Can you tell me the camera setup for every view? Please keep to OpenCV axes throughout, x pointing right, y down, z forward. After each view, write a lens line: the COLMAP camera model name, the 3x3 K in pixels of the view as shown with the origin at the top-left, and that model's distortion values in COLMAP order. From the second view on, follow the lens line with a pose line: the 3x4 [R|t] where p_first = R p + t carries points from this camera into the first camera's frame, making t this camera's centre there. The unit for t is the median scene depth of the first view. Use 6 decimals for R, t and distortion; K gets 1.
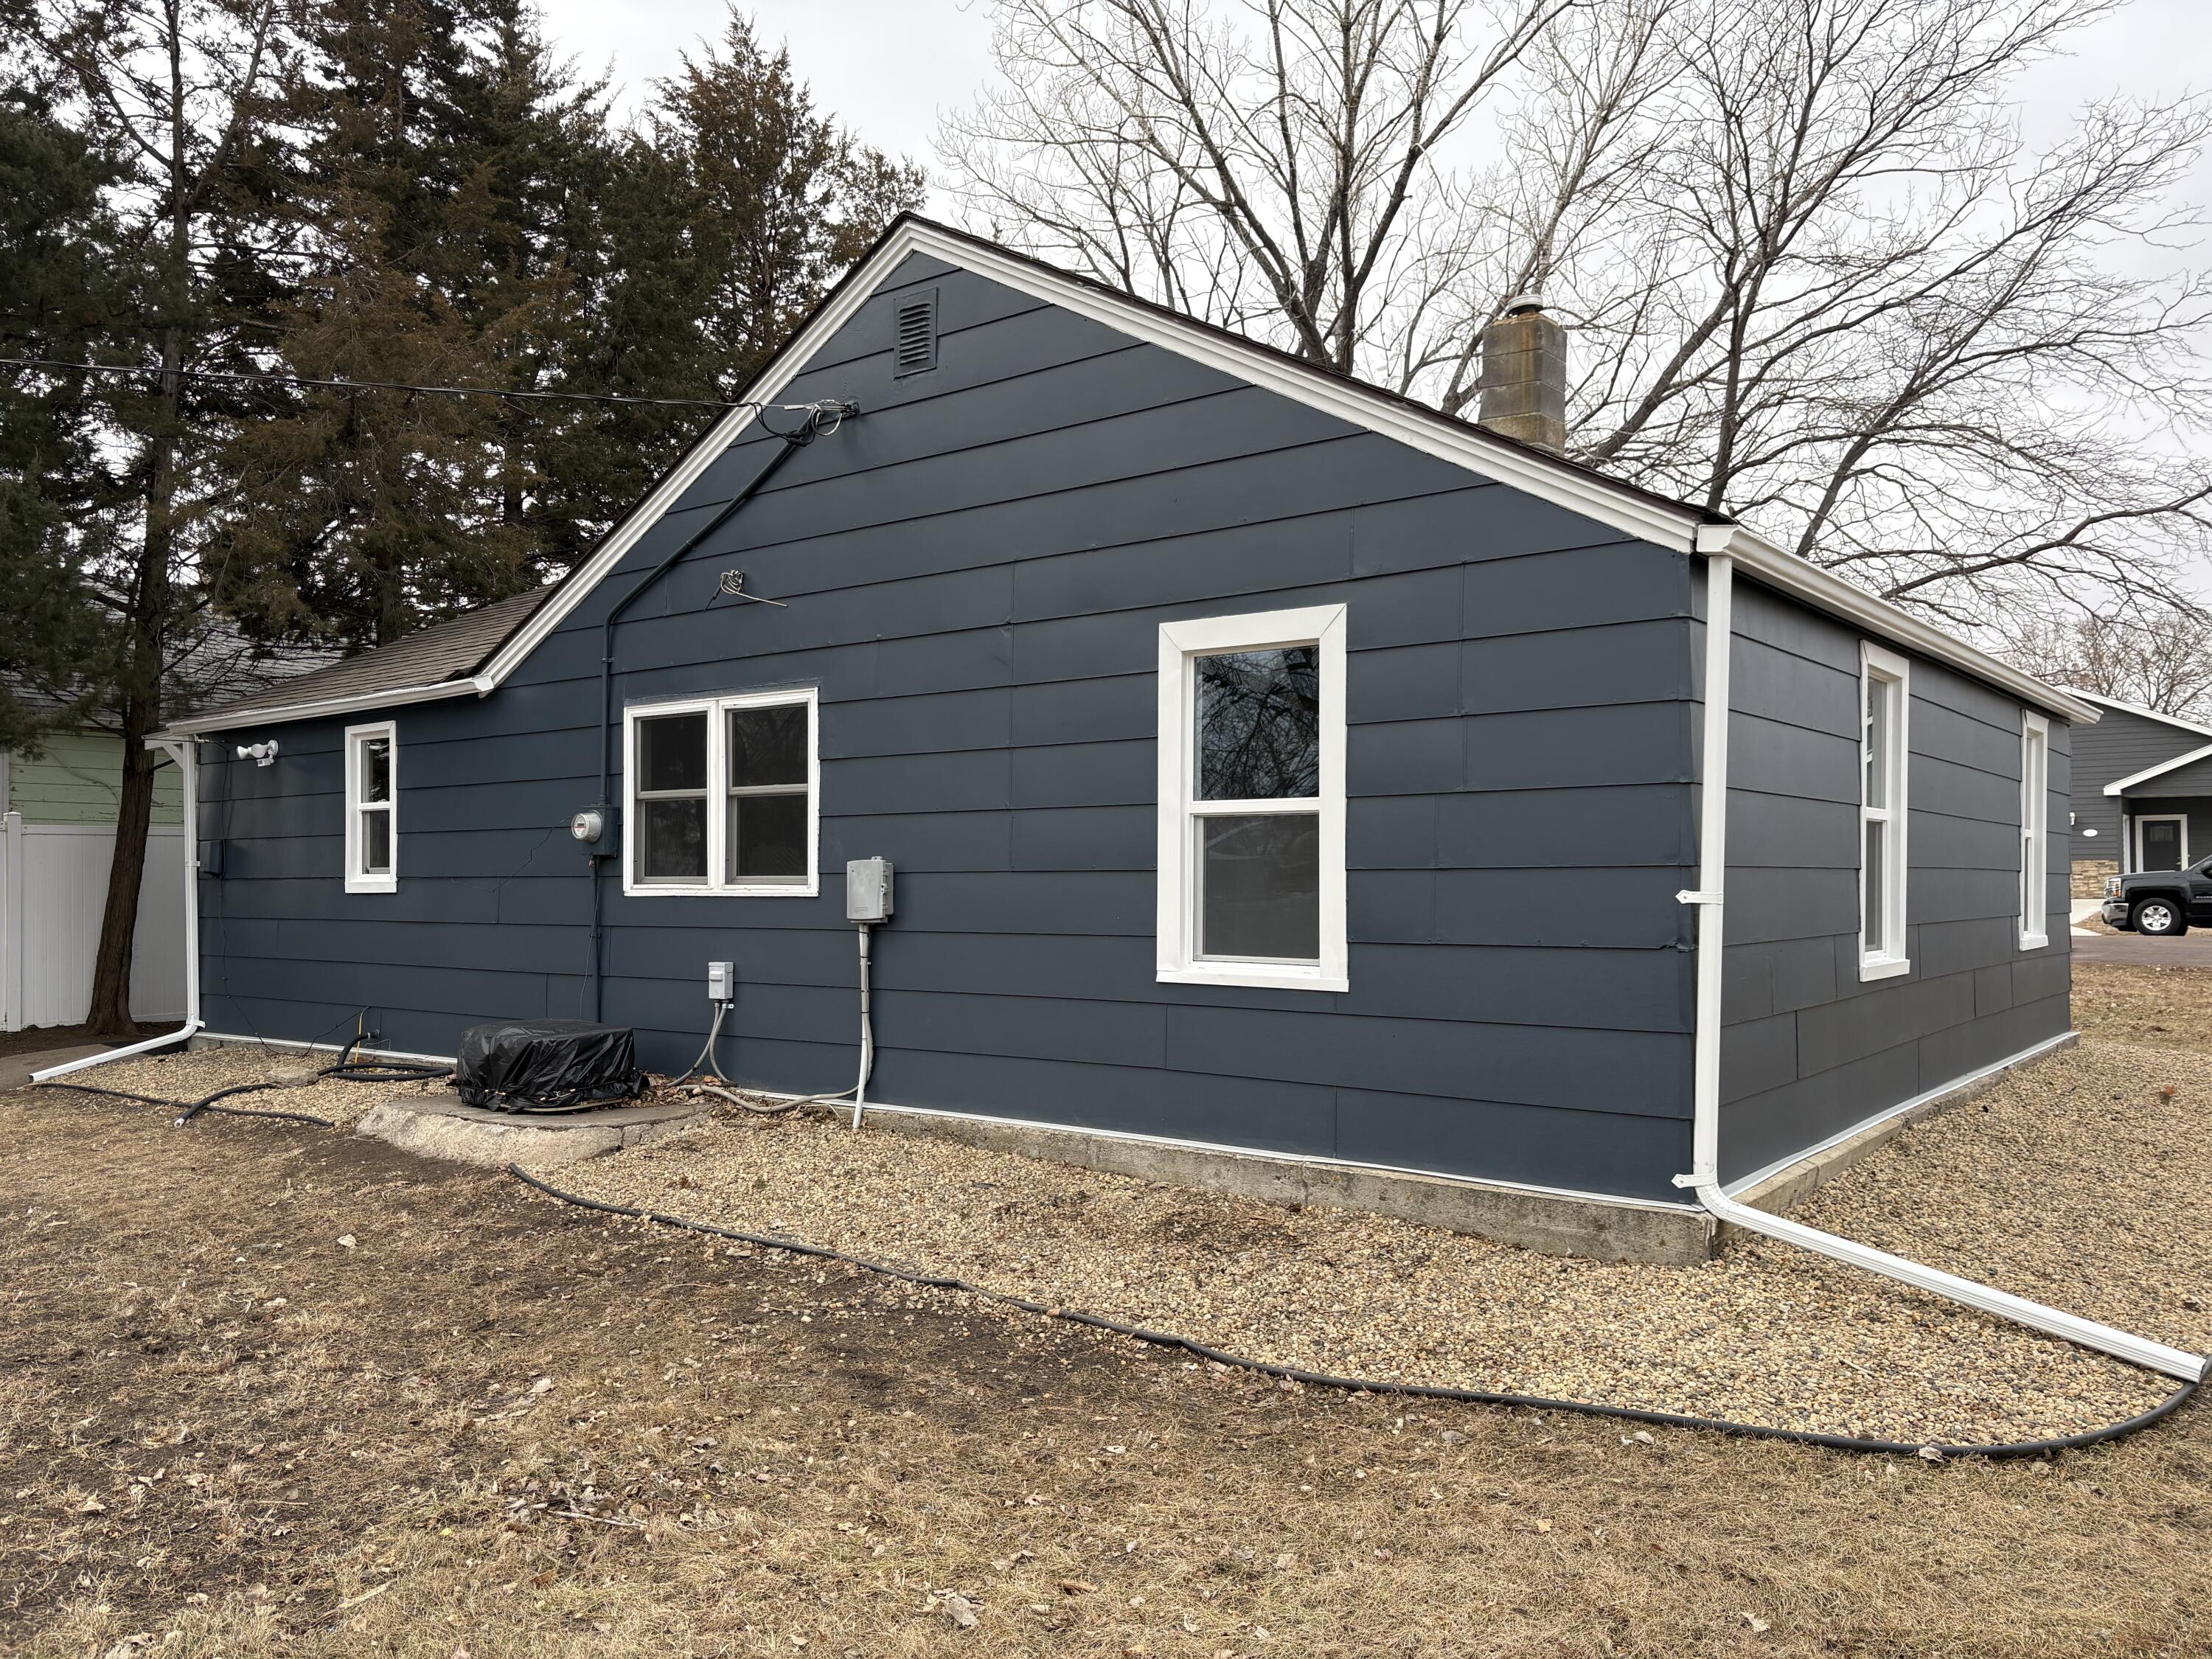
lens RADIAL K [[1660.1, 0, 1106.0], [0, 1660.1, 829.5], [0, 0, 1]] dist [0.059845, -0.000045]
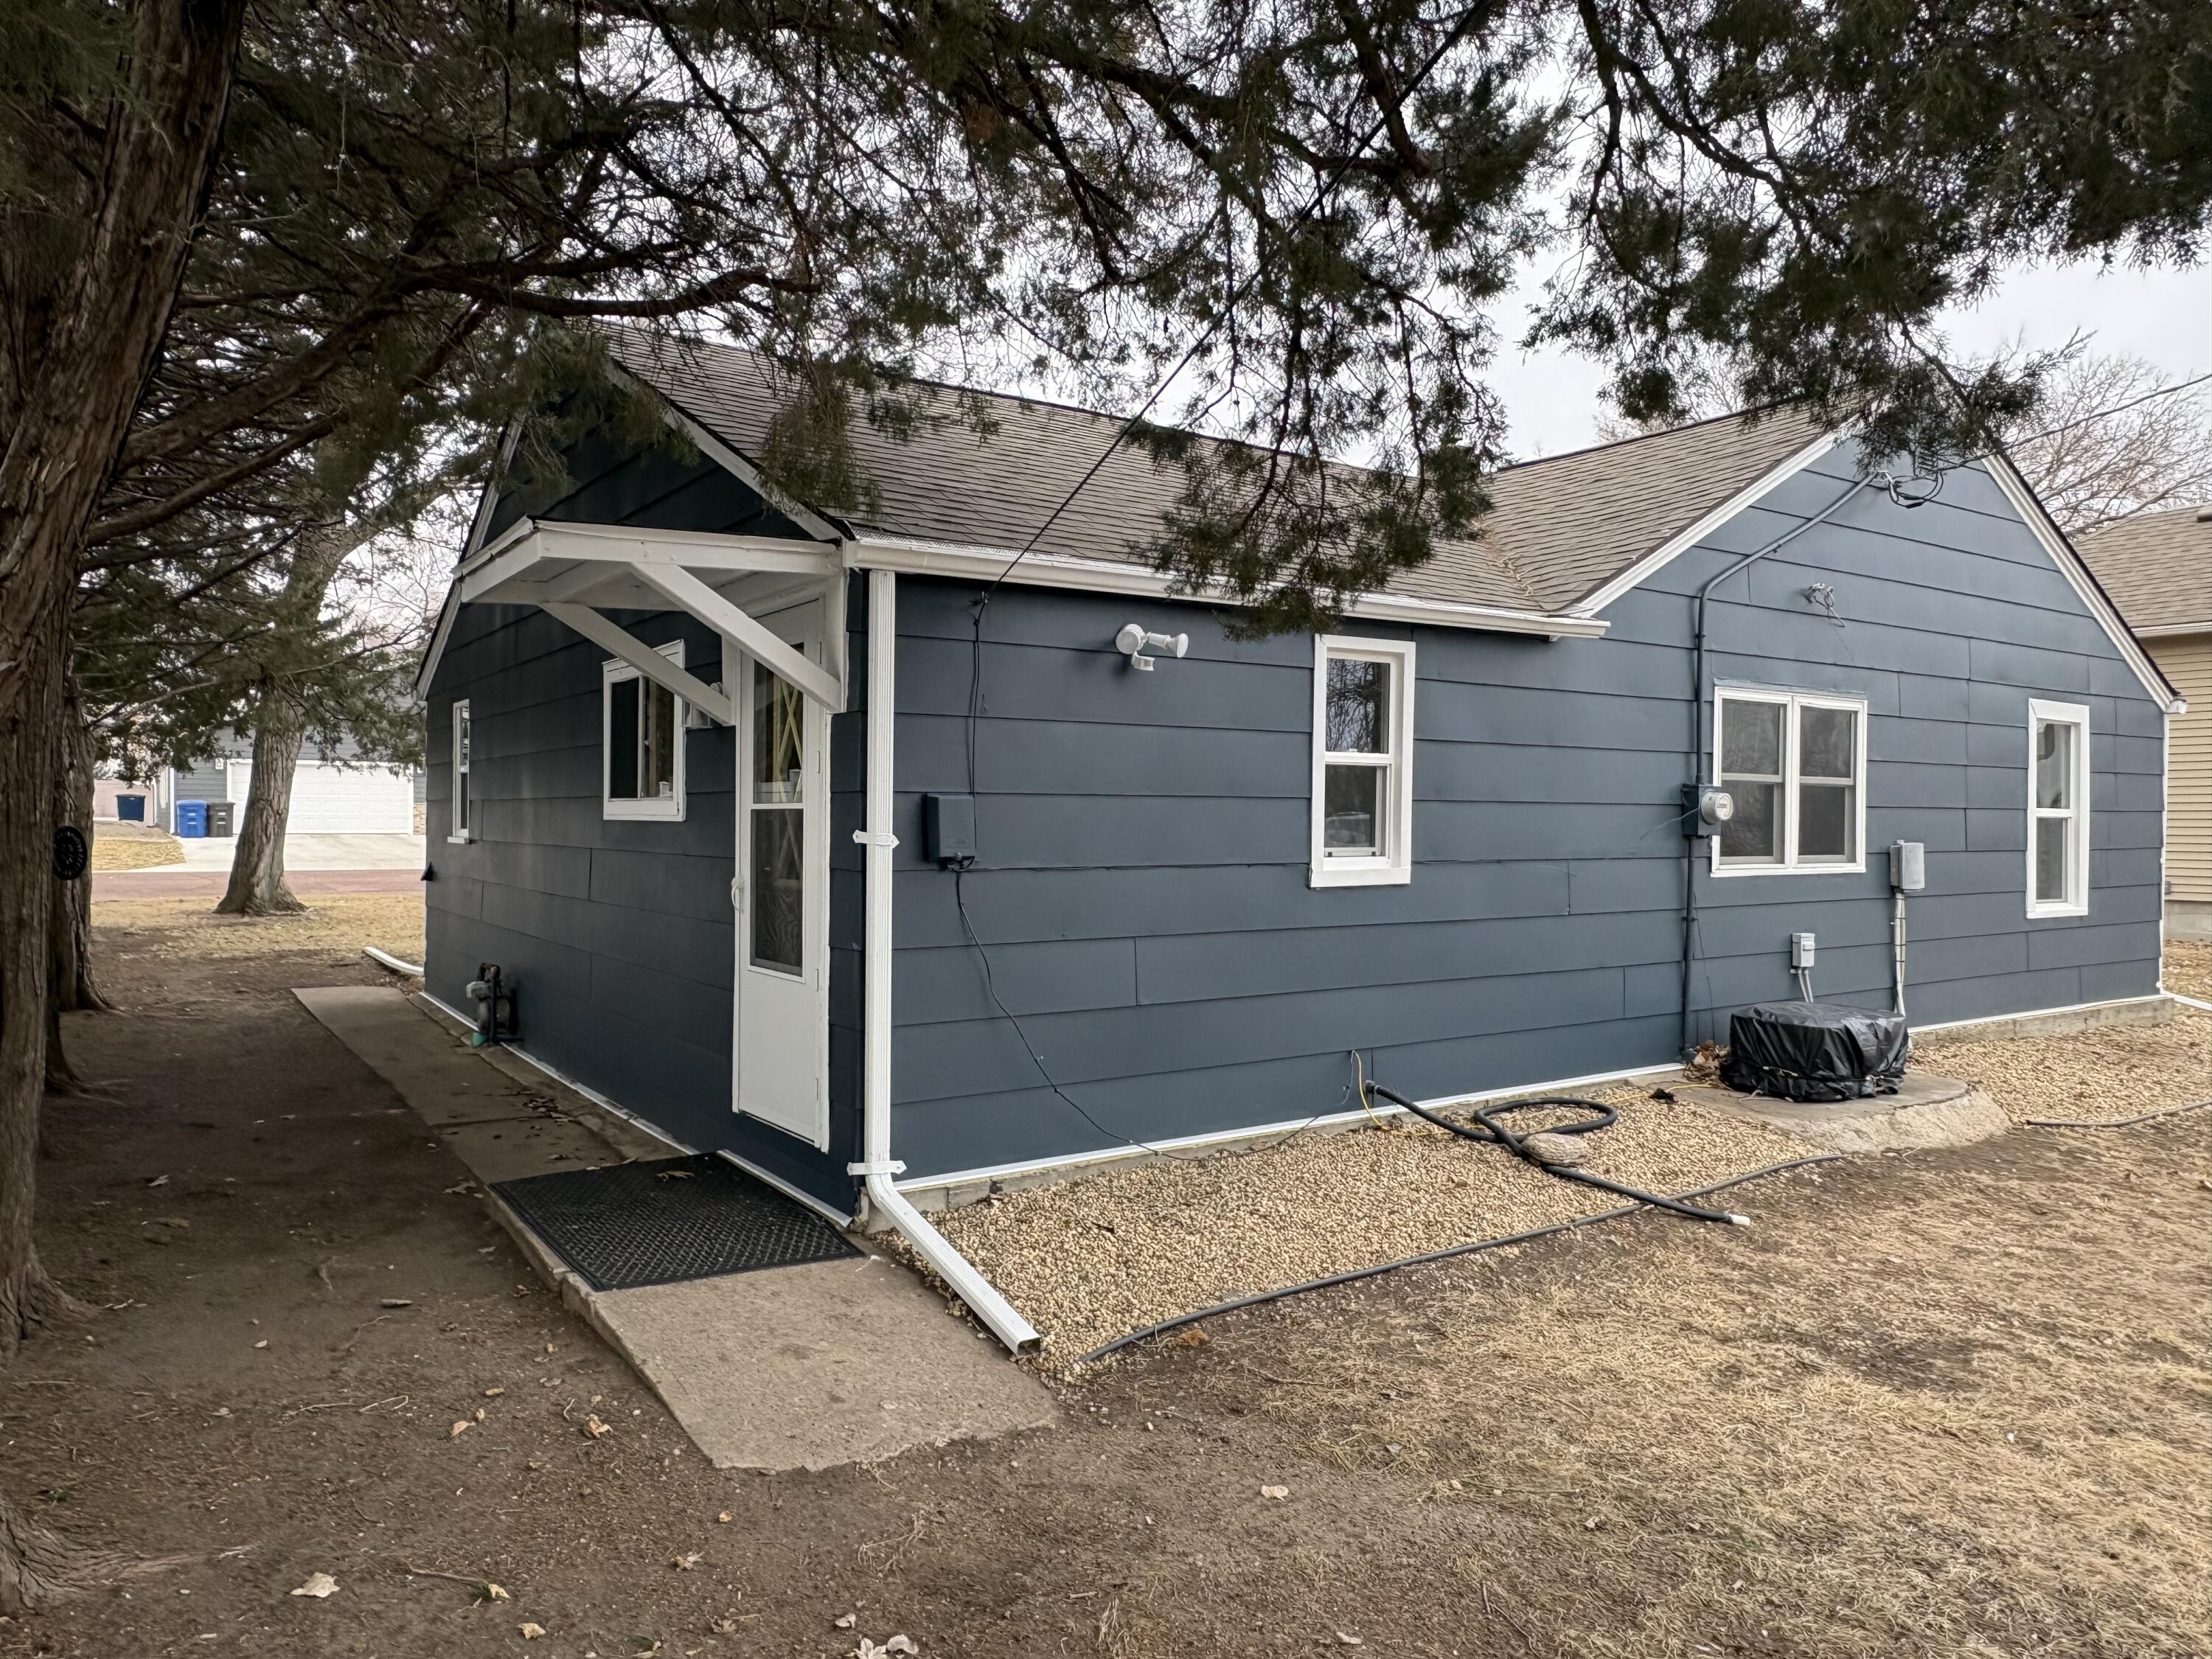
lens RADIAL K [[1461.3, 0, 1106.0], [0, 1461.3, 829.5], [0, 0, 1]] dist [-0.002092, -0.000798]
pose [[0.302293, -0.011541, 0.953145, -1.307641], [-0.041368, 0.998826, 0.025213, 0.004283], [-0.952317, -0.047051, 0.301460, 1.156646]]
